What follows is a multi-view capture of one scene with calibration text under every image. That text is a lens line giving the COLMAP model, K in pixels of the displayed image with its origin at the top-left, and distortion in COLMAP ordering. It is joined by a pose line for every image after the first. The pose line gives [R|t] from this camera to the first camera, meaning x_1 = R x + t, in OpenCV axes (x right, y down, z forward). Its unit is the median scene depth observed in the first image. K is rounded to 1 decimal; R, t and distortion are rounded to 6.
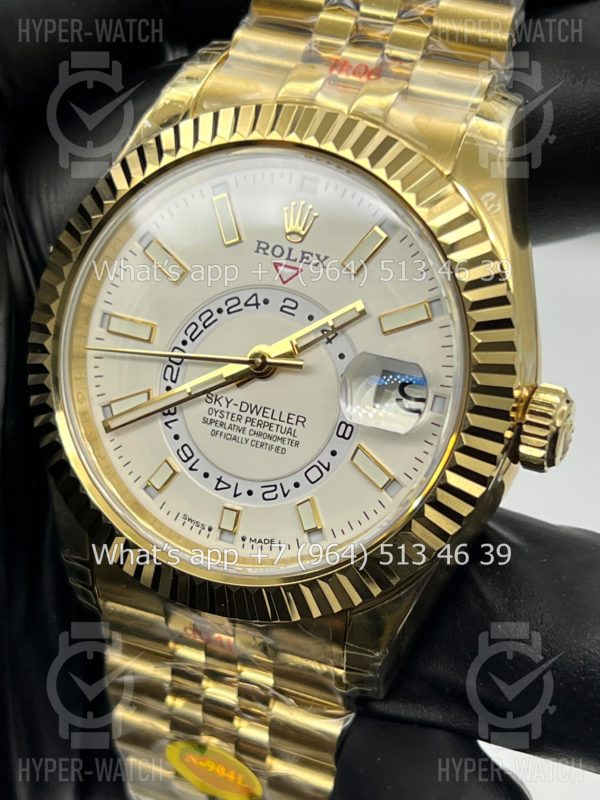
lens RADIAL K [[1844.2, 0, 299.6], [0, 1844.2, 396.1], [0, 0, 1]] dist [0.379326, 0.000000]
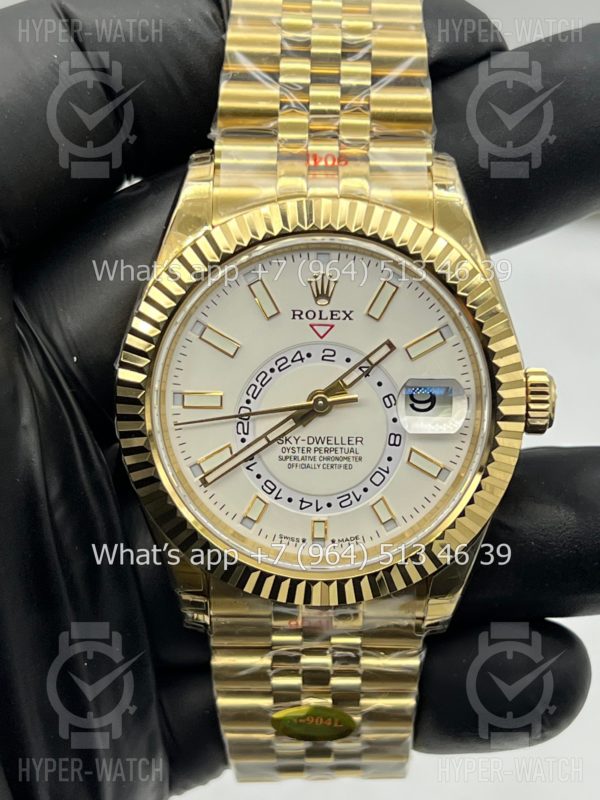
lens RADIAL K [[1844.2, 0, 301.7], [0, 1844.2, 401.1], [0, 0, 1]] dist [0.379326, 0.000000]
pose [[0.927230, -0.238471, 0.288750, -0.390910], [0.219869, 0.970821, 0.095734, -0.141397], [-0.303155, -0.025281, 0.952606, -0.197356]]
